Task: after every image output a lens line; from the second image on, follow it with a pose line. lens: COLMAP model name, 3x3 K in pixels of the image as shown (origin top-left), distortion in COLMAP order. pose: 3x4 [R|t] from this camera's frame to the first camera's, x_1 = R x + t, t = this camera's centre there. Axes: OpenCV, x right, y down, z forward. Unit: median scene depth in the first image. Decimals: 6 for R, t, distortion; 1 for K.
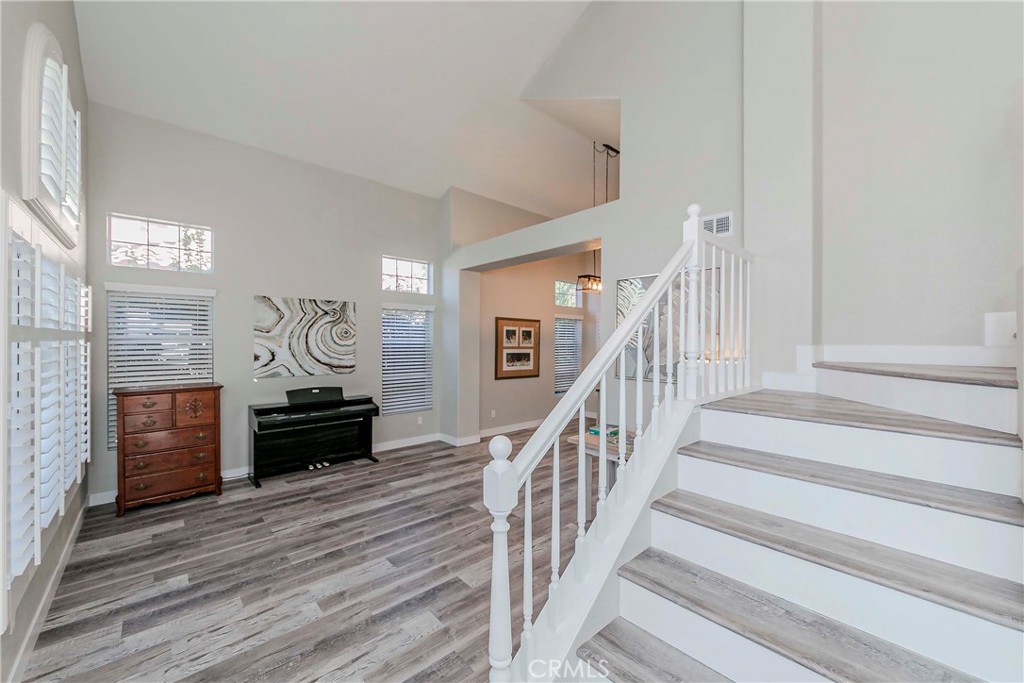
lens RADIAL K [[404.5, 0, 536.8], [0, 404.5, 338.2], [0, 0, 1]] dist [-0.007042, 0.000056]
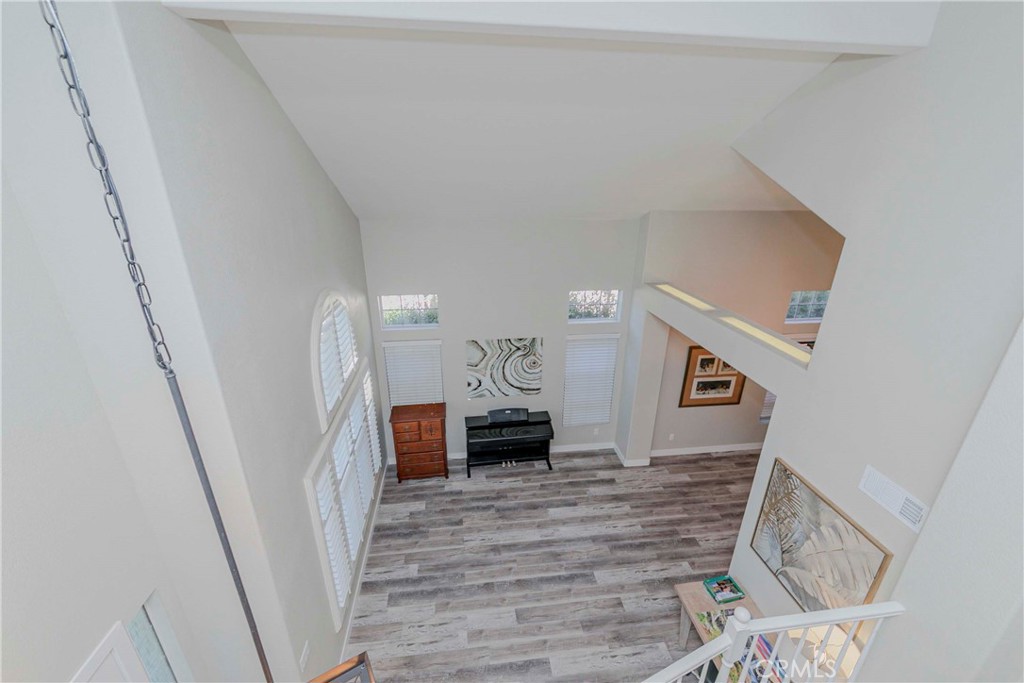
lens RADIAL K [[445.9, 0, 512.0], [0, 445.9, 341.5], [0, 0, 1]] dist [0.000785, -0.000082]
pose [[0.797620, 0.230879, -0.557223, 0.222452], [-0.005468, 0.926569, 0.376085, -0.723649], [0.603135, -0.296926, 0.740313, 0.058990]]
